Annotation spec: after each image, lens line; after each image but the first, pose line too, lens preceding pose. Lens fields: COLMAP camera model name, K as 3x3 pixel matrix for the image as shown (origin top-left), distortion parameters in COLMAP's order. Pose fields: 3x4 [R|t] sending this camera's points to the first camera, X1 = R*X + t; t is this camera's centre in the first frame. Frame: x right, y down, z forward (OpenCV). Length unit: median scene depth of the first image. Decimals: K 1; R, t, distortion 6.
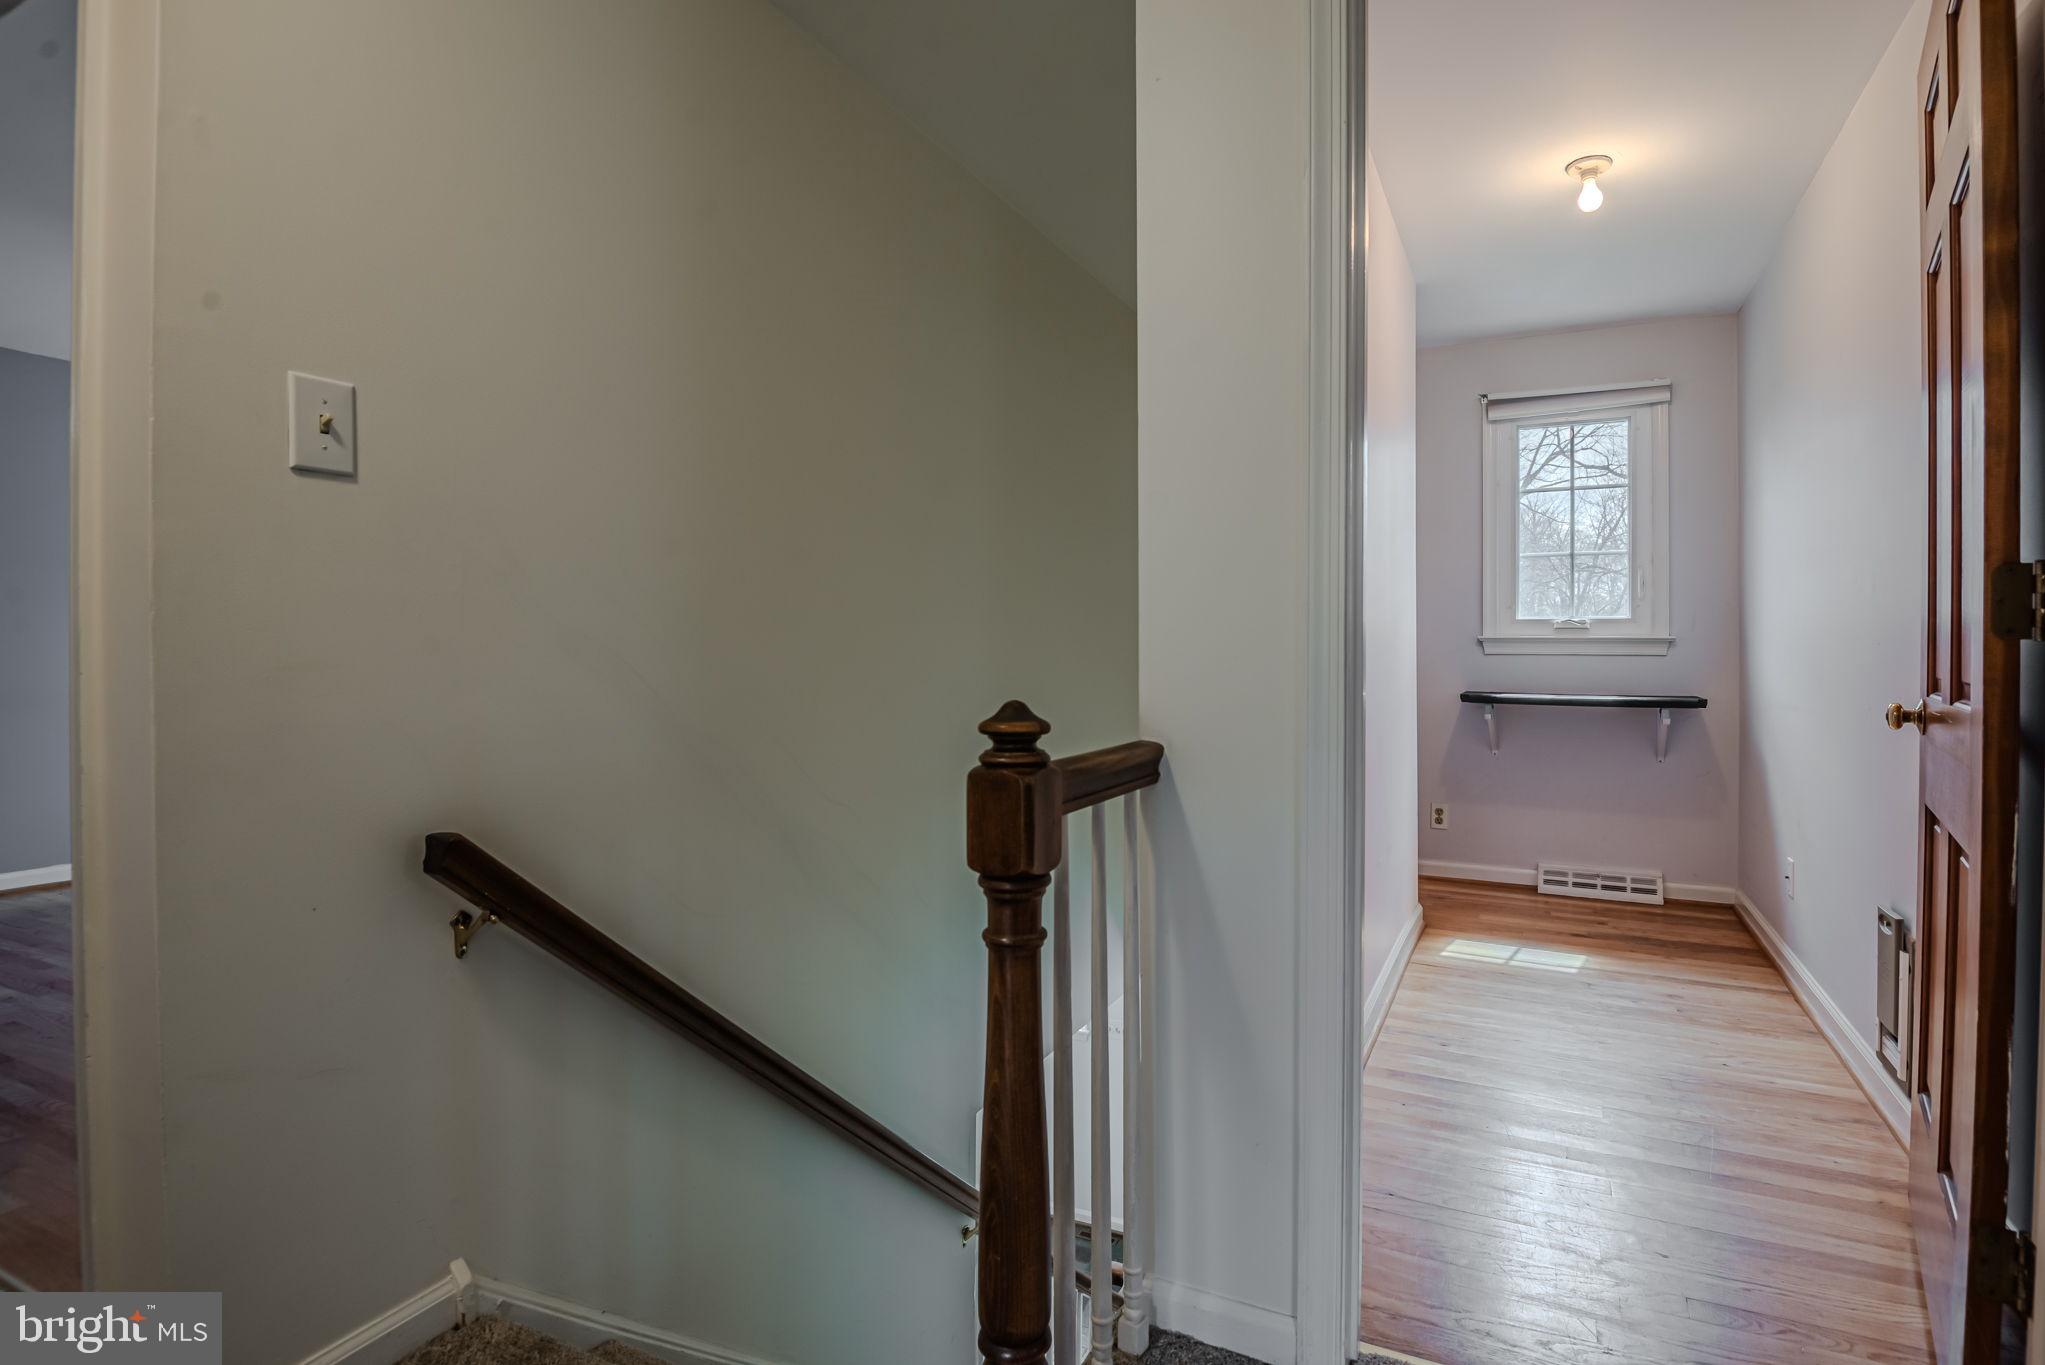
lens RADIAL K [[938.2, 0, 1026.5], [0, 938.2, 661.9], [0, 0, 1]] dist [-0.002859, -0.010494]
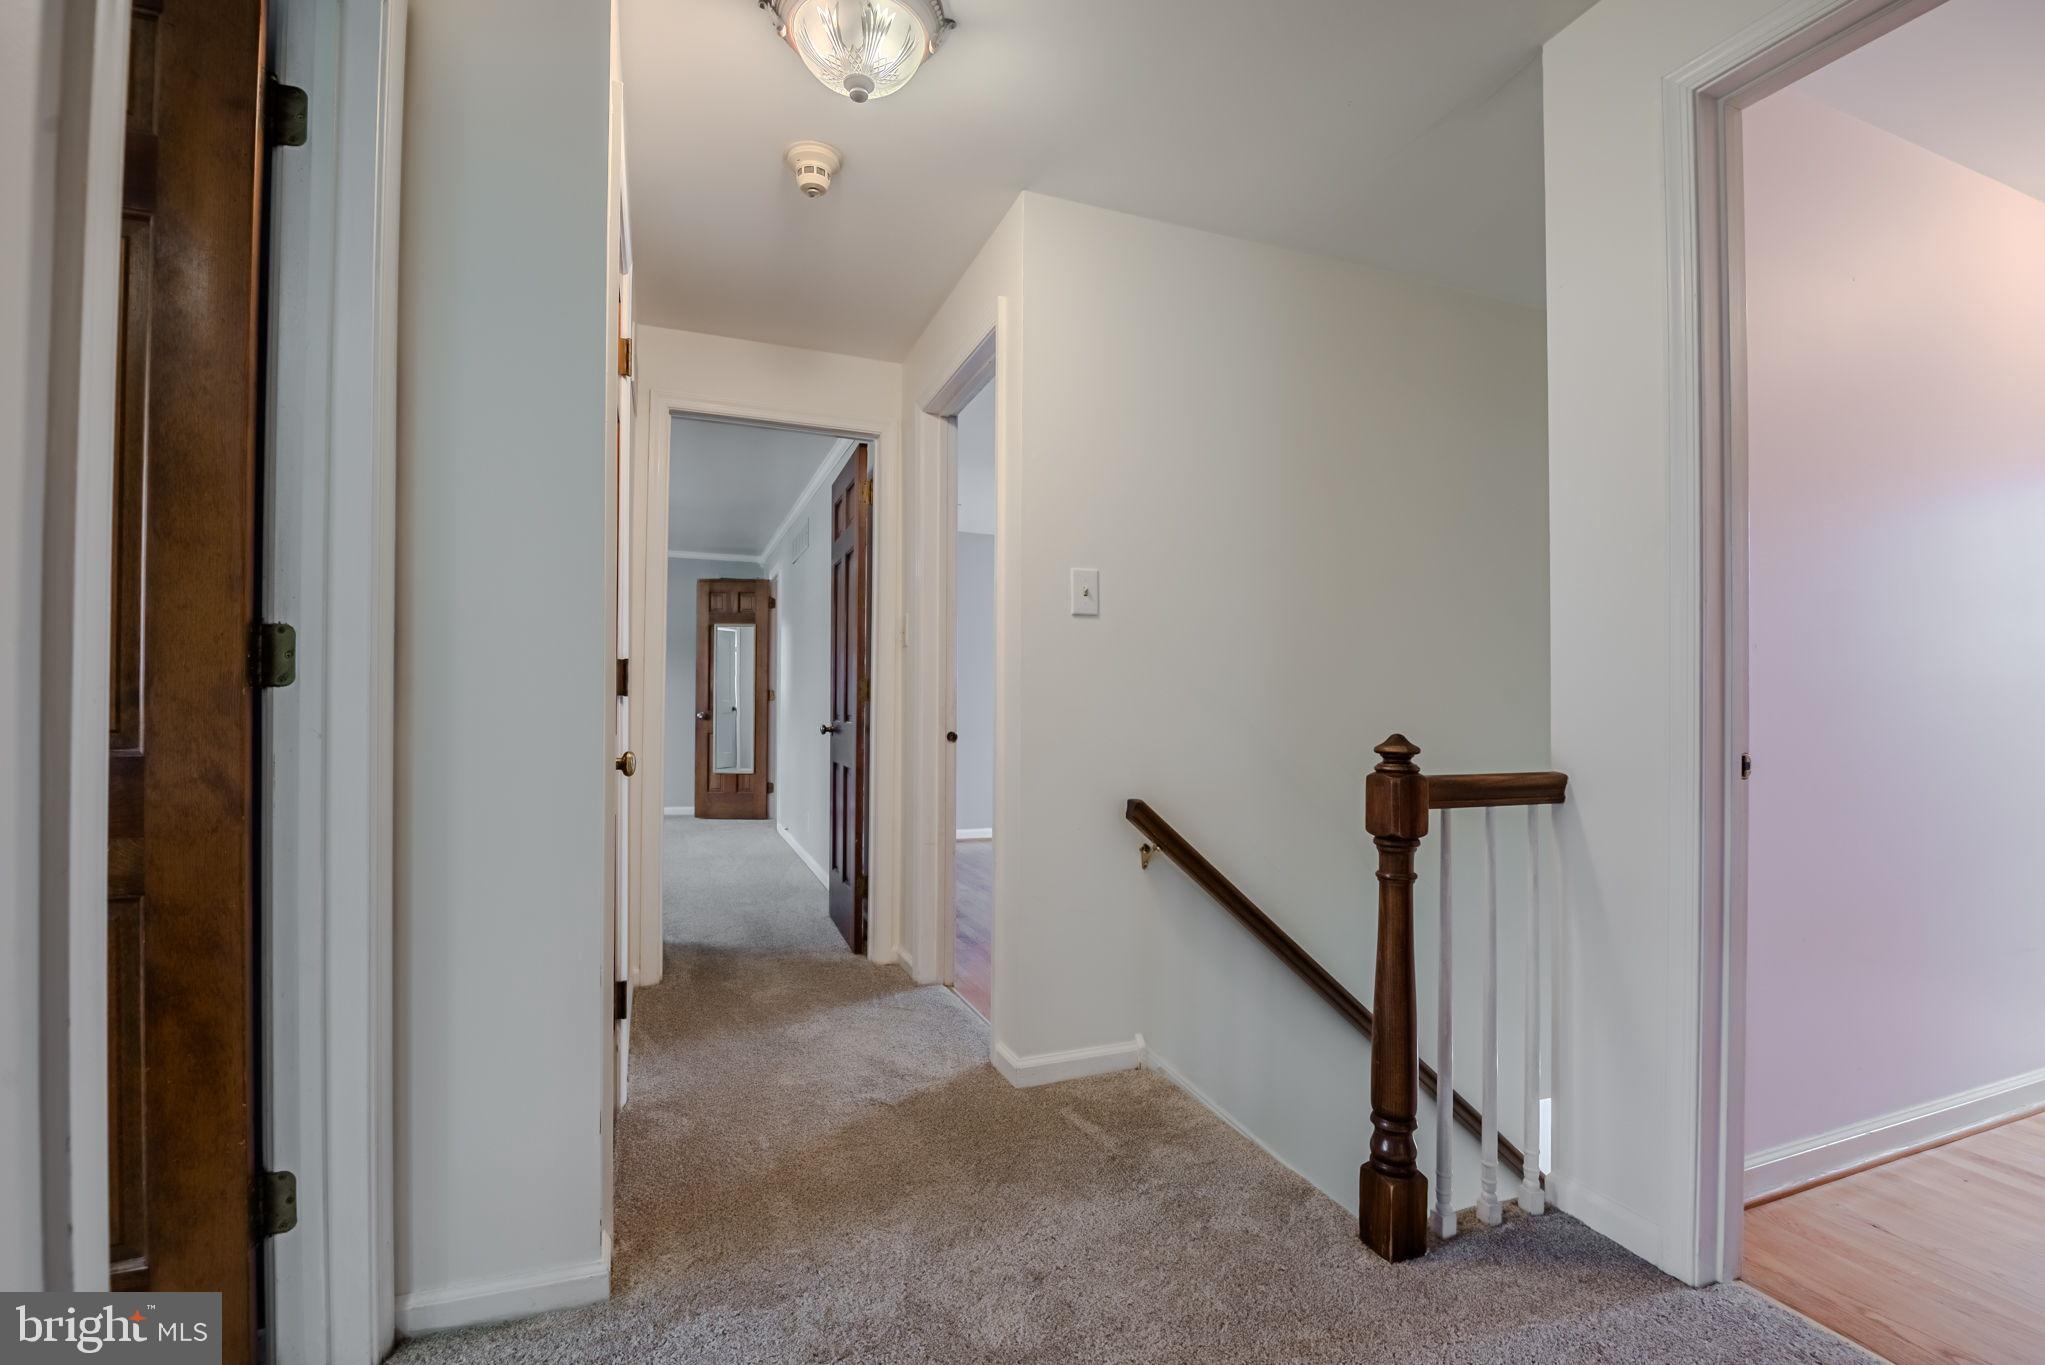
lens RADIAL K [[932.9, 0, 1025.1], [0, 932.9, 694.6], [0, 0, 1]] dist [-0.023162, -0.005334]
pose [[0.718825, -0.000917, -0.695190, 0.539902], [-0.014283, 0.999769, -0.016088, 0.006520], [0.695044, 0.021493, 0.718646, -0.525663]]
